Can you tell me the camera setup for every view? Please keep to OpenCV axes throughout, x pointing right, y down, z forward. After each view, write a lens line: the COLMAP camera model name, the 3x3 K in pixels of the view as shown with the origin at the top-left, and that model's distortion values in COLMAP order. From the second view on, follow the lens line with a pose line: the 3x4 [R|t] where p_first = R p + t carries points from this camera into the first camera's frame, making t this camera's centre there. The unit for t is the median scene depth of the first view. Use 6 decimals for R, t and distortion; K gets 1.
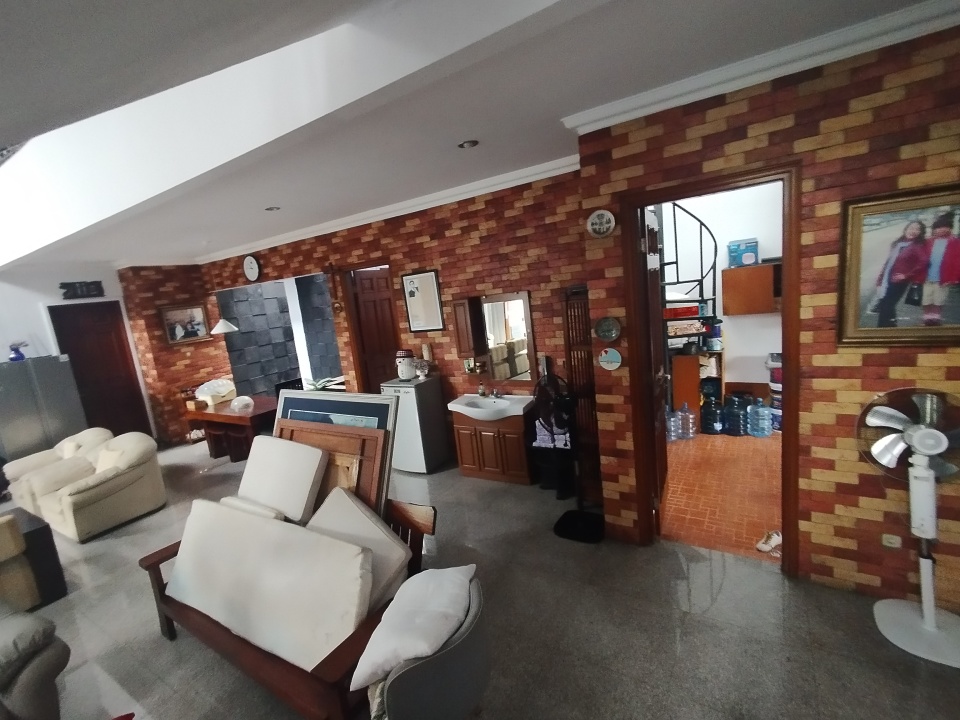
lens RADIAL K [[442.9, 0, 473.9], [0, 442.9, 359.7], [0, 0, 1]] dist [0.016499, -0.001590]
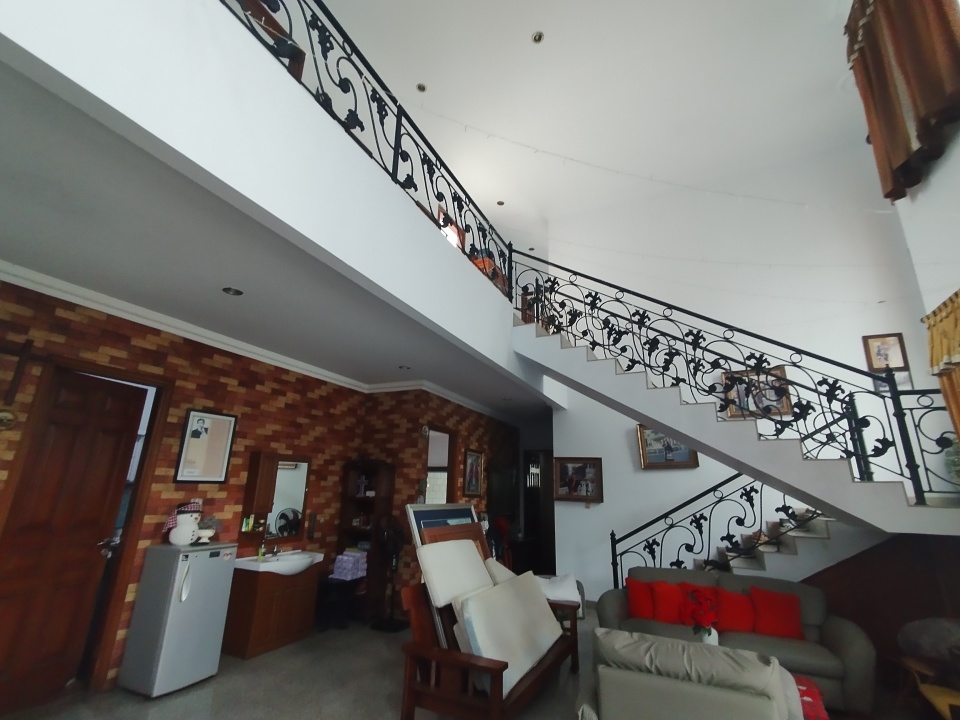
lens RADIAL K [[442.9, 0, 472.3], [0, 442.9, 363.4], [0, 0, 1]] dist [0.016499, -0.001590]
pose [[-0.116216, 0.382925, 0.916440, -1.011398], [0.148680, 0.919003, -0.365141, 0.109364], [-0.982033, 0.093821, -0.163736, 0.623547]]
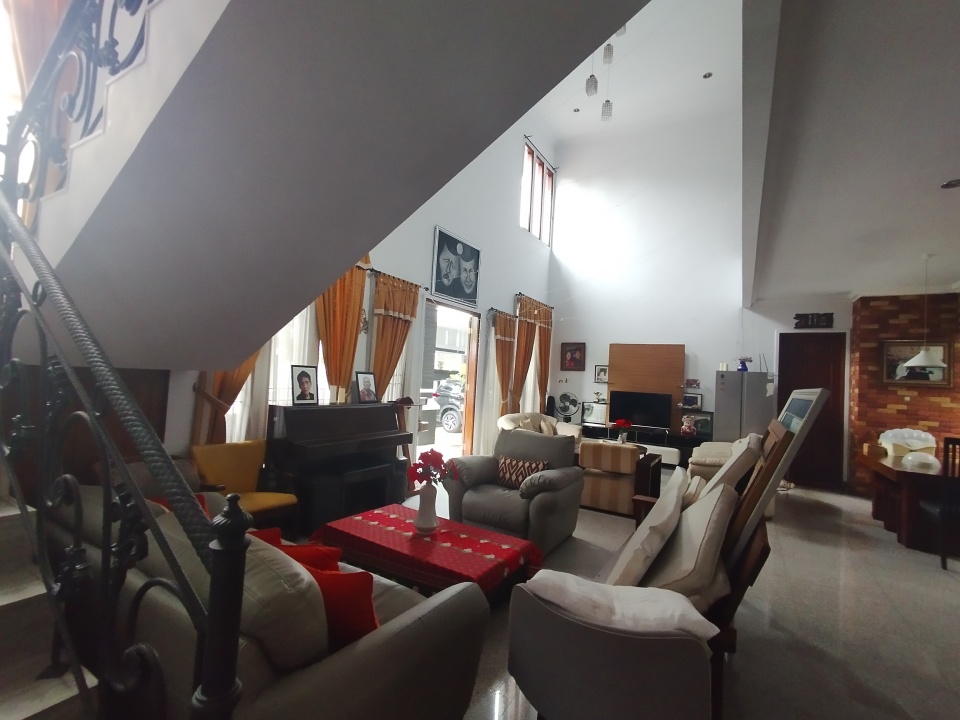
lens RADIAL K [[442.9, 0, 477.3], [0, 442.9, 360.1], [0, 0, 1]] dist [0.016499, -0.001590]
pose [[0.018484, 0.076352, -0.996910, 0.238800], [-0.226030, 0.971586, 0.070222, 0.054008], [0.973945, 0.224034, 0.035216, 0.230688]]
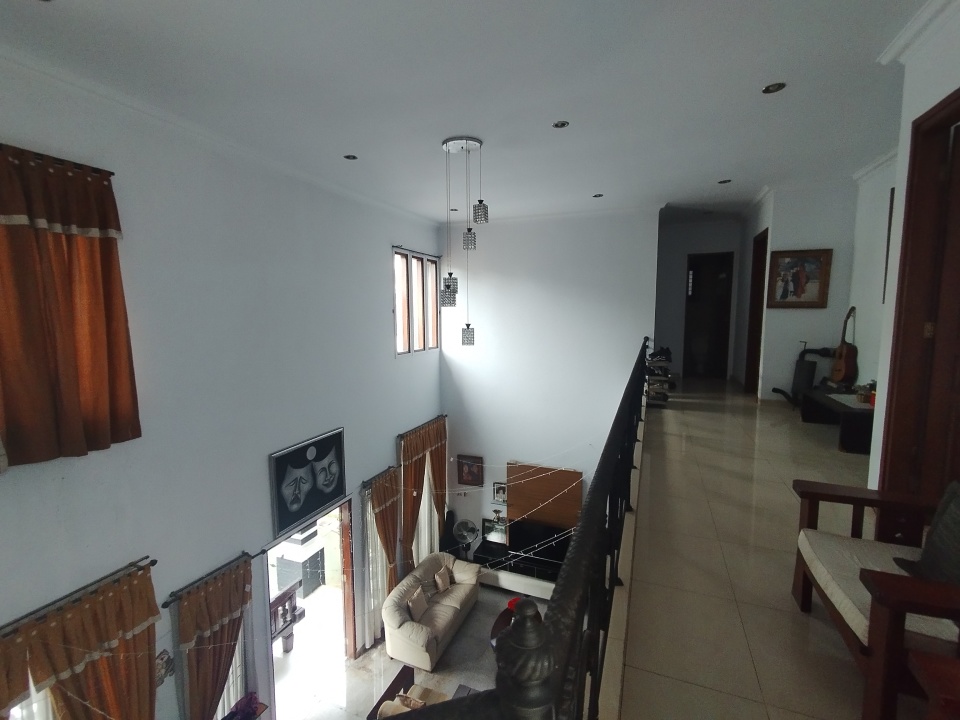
lens RADIAL K [[442.9, 0, 471.9], [0, 442.9, 359.9], [0, 0, 1]] dist [0.016499, -0.001590]
pose [[0.170712, 0.224322, -0.959446, -0.041192], [-0.176783, 0.964912, 0.194145, -0.634821], [0.969332, 0.136471, 0.204379, 0.277486]]
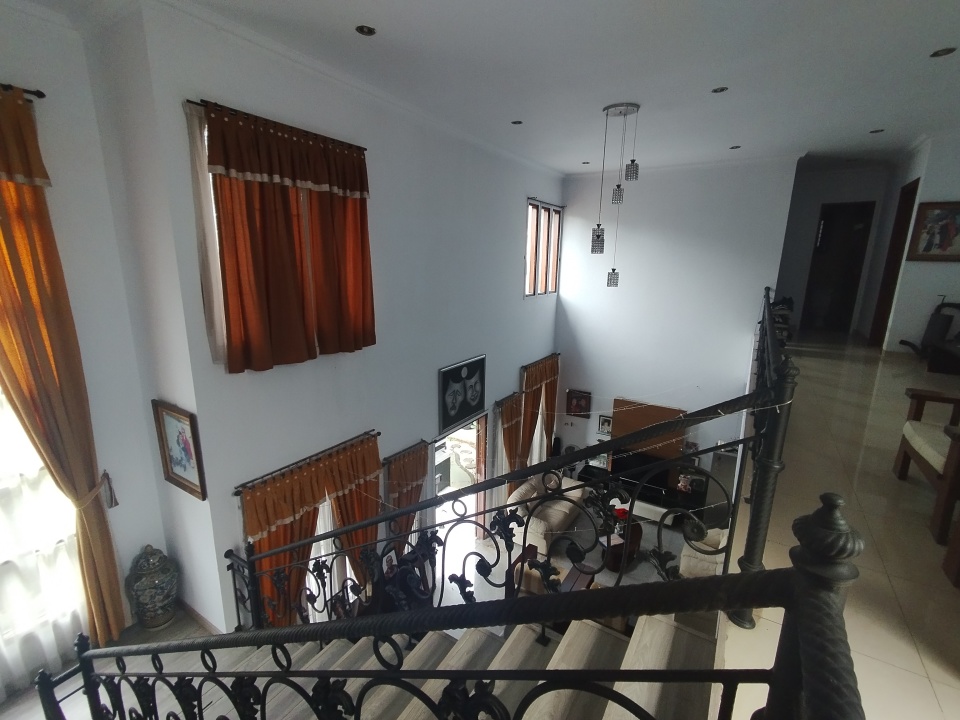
lens RADIAL K [[442.9, 0, 475.2], [0, 442.9, 358.6], [0, 0, 1]] dist [0.016499, -0.001590]
pose [[-0.003613, 0.333807, -0.942634, 0.146415], [-0.179328, 0.927143, 0.329009, -0.622176], [0.983783, 0.170229, 0.056511, 0.106378]]
